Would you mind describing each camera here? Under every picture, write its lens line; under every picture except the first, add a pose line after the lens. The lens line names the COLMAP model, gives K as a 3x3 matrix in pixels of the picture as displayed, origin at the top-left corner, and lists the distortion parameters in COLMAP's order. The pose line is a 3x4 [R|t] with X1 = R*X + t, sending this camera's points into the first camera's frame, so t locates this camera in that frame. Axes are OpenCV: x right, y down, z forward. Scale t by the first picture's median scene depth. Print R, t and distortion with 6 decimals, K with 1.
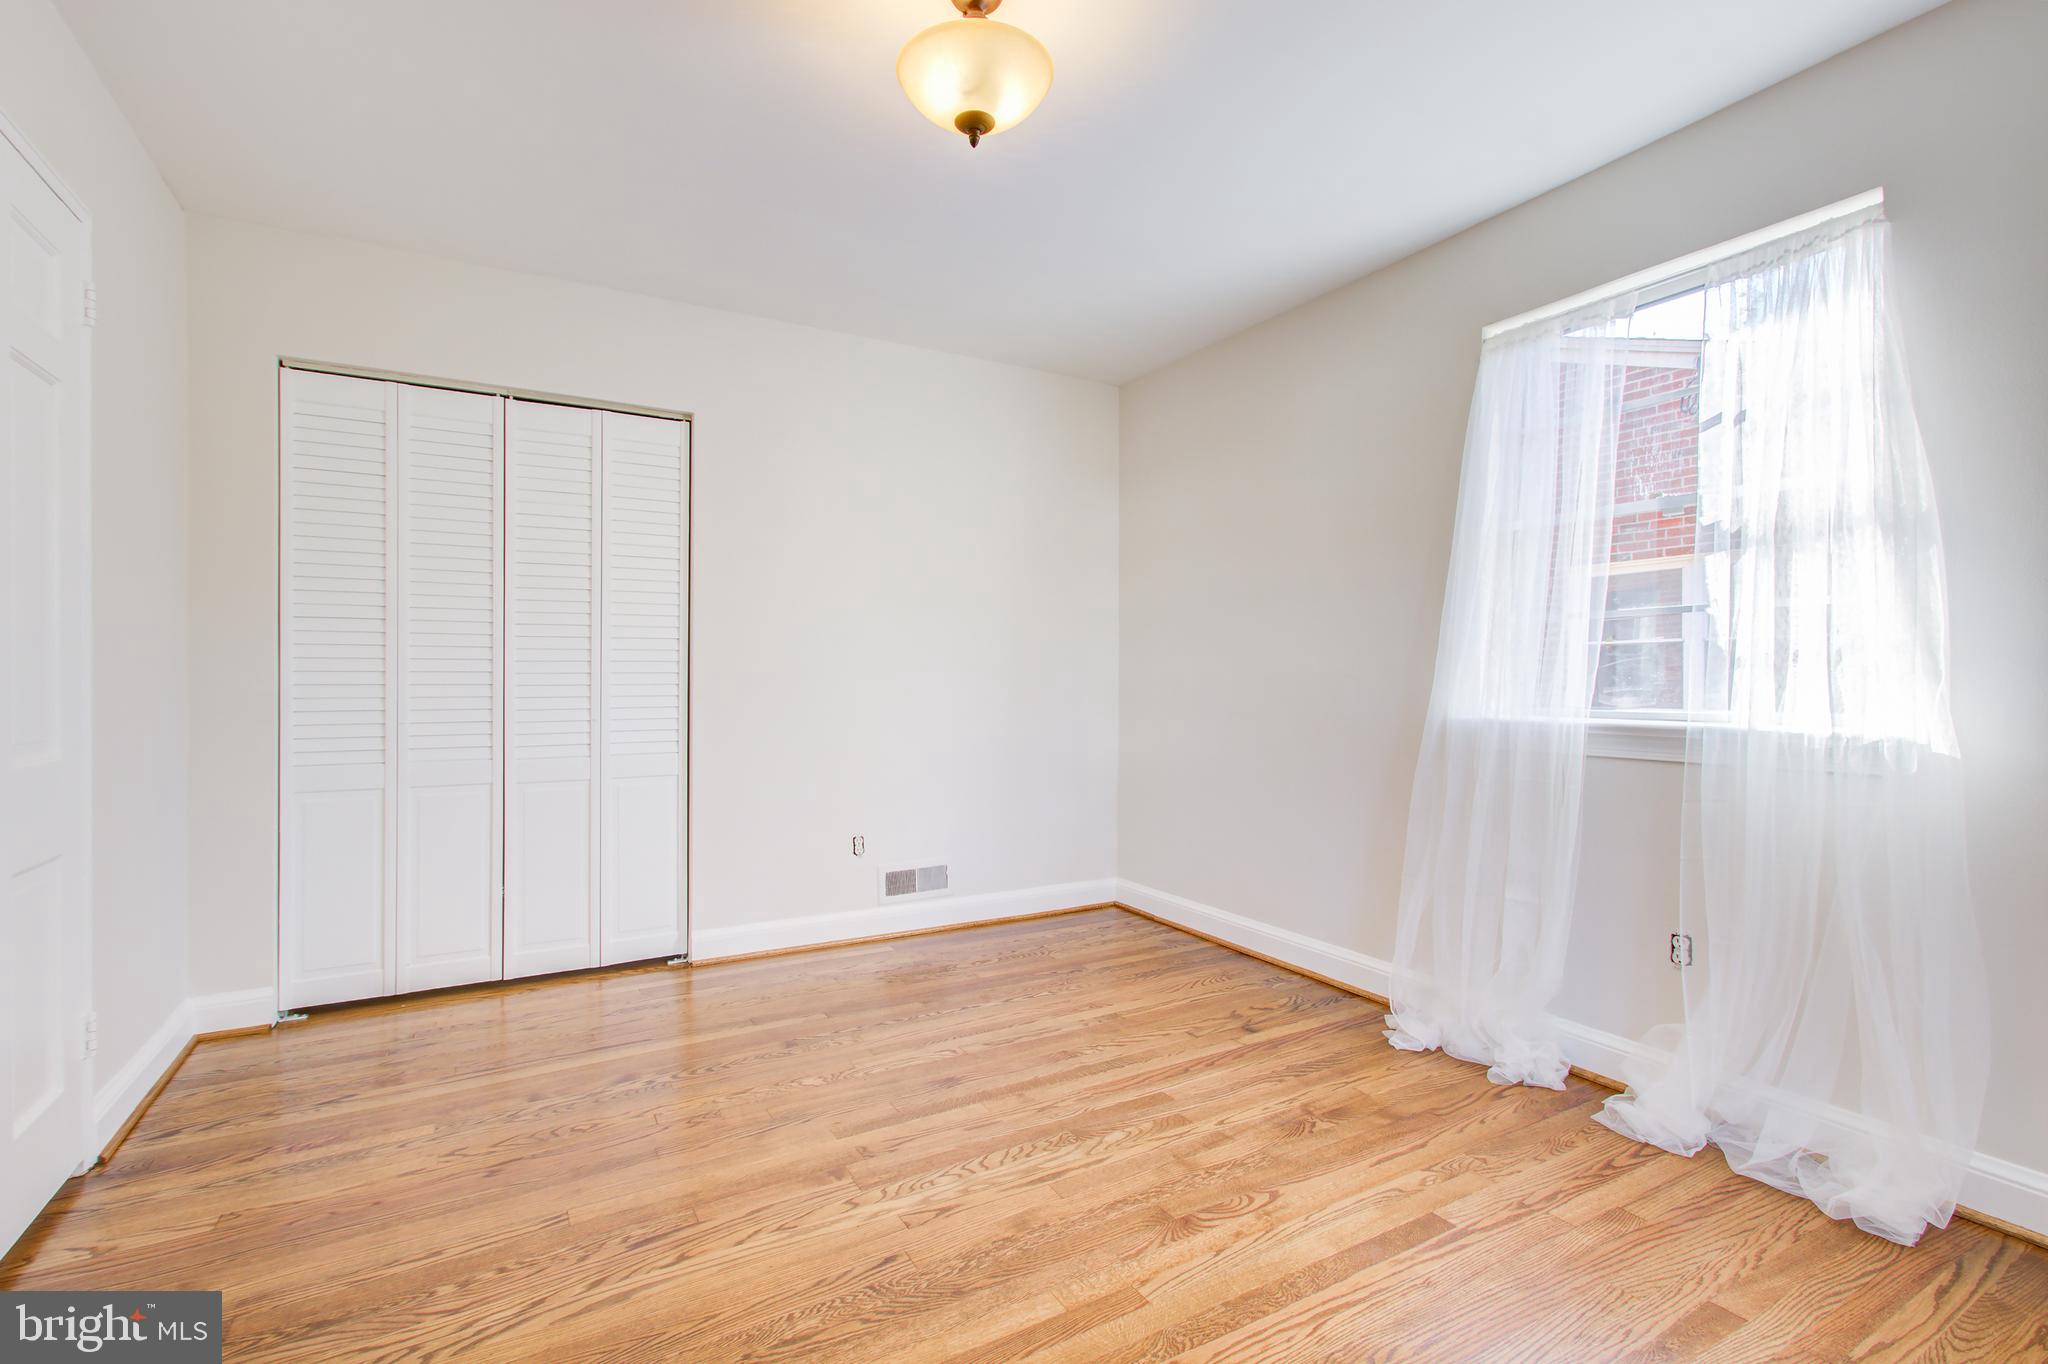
lens RADIAL K [[936.0, 0, 1028.9], [0, 936.0, 666.2], [0, 0, 1]] dist [-0.003091, 0.002585]
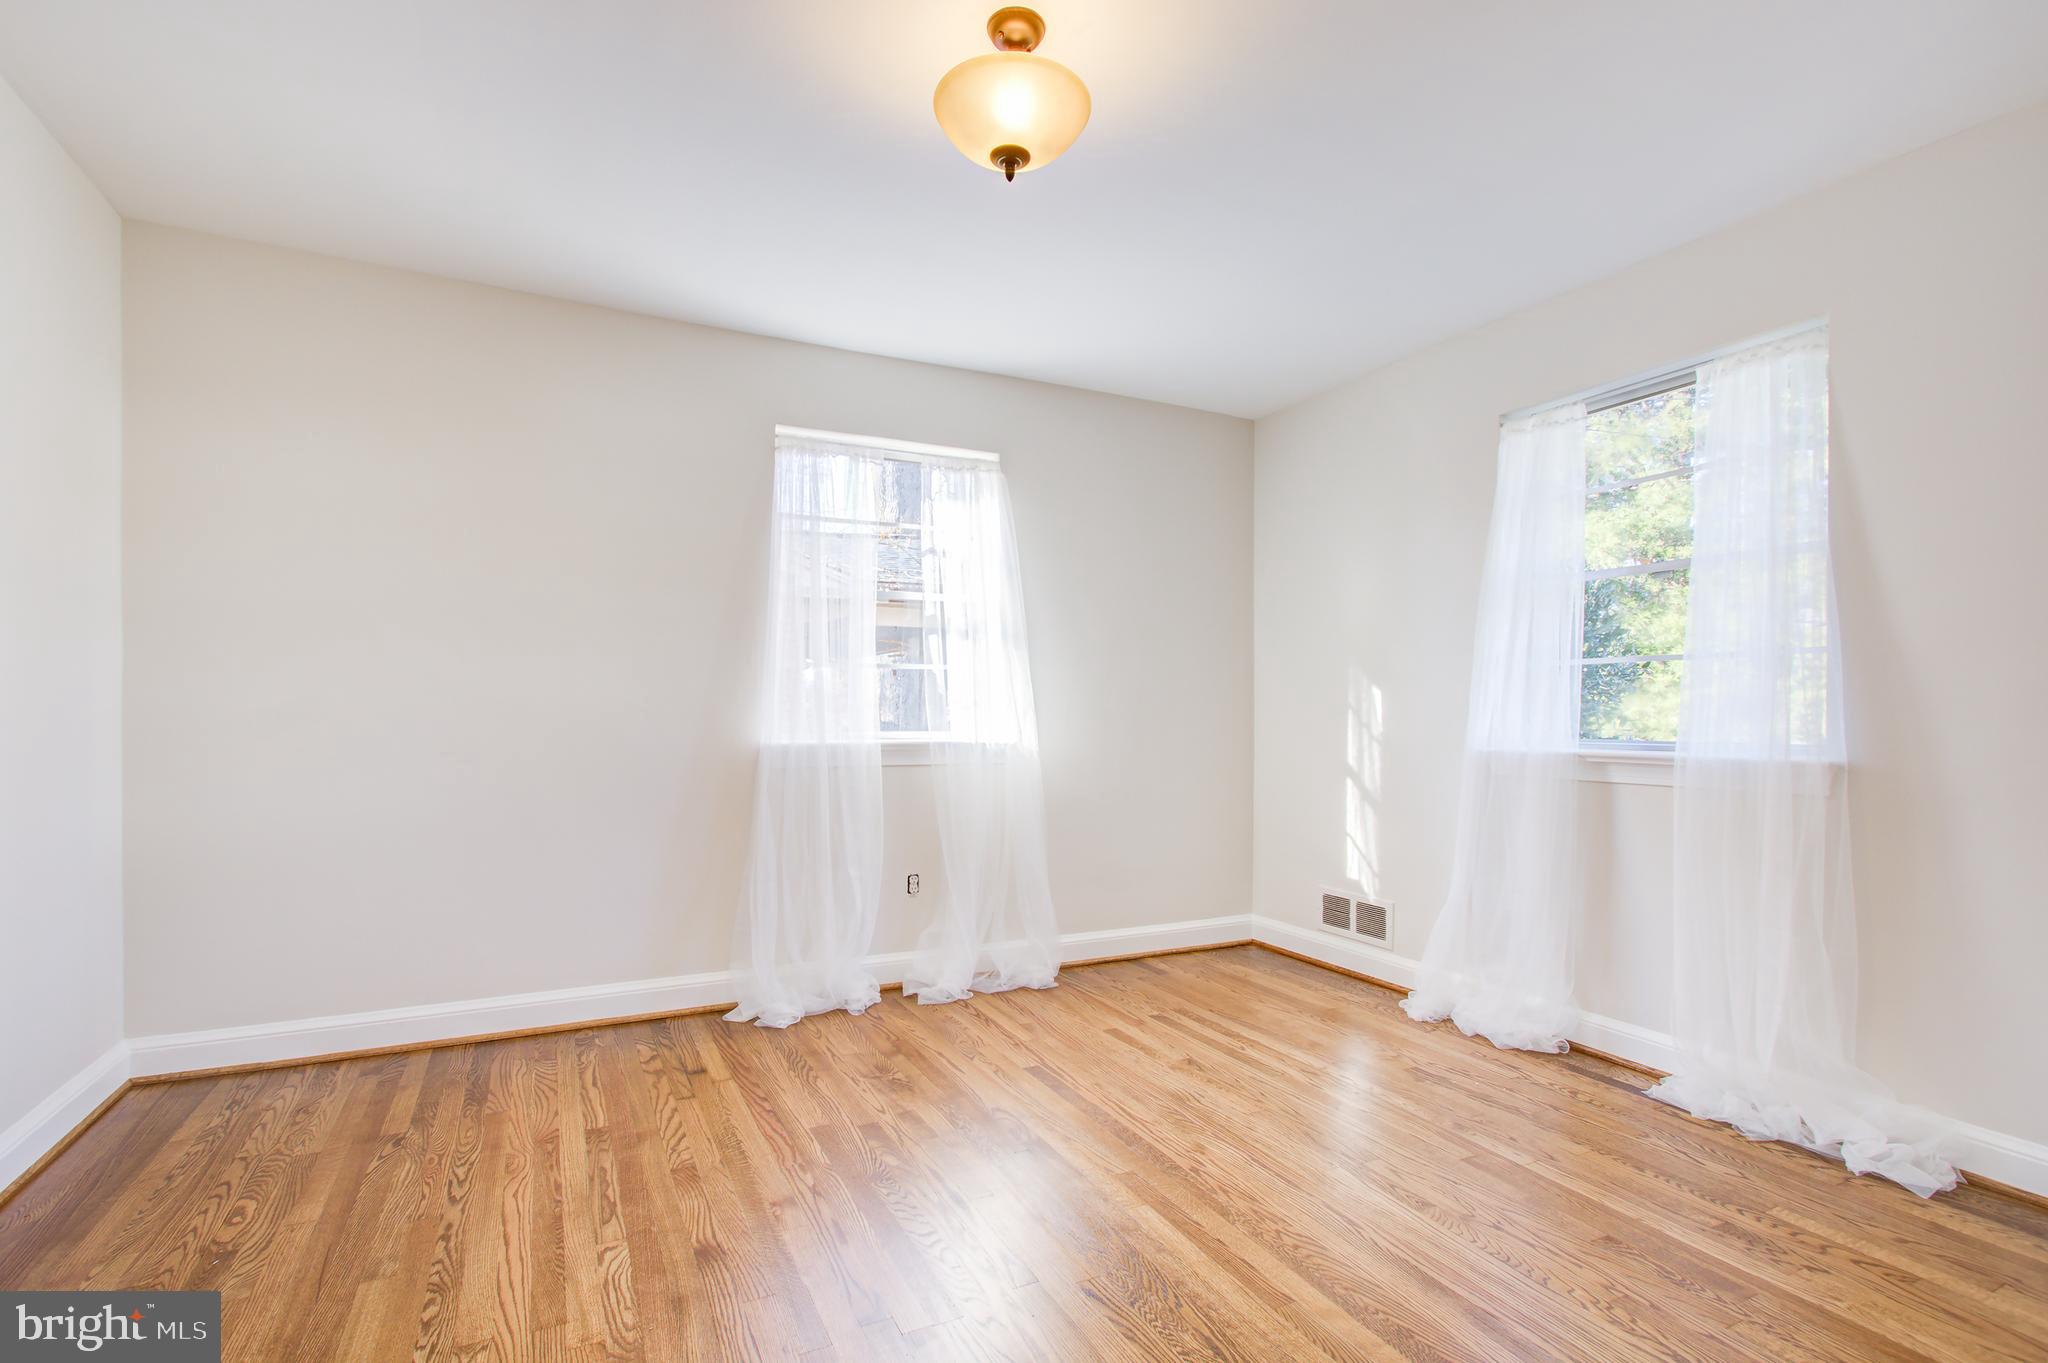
lens RADIAL K [[936.0, 0, 956.4], [0, 936.0, 713.7], [0, 0, 1]] dist [-0.003091, 0.002585]
pose [[0.096317, -0.008576, 0.995314, -0.802604], [-0.013548, 0.999859, 0.009927, 0.000600], [-0.995258, -0.014440, 0.096188, 0.727141]]
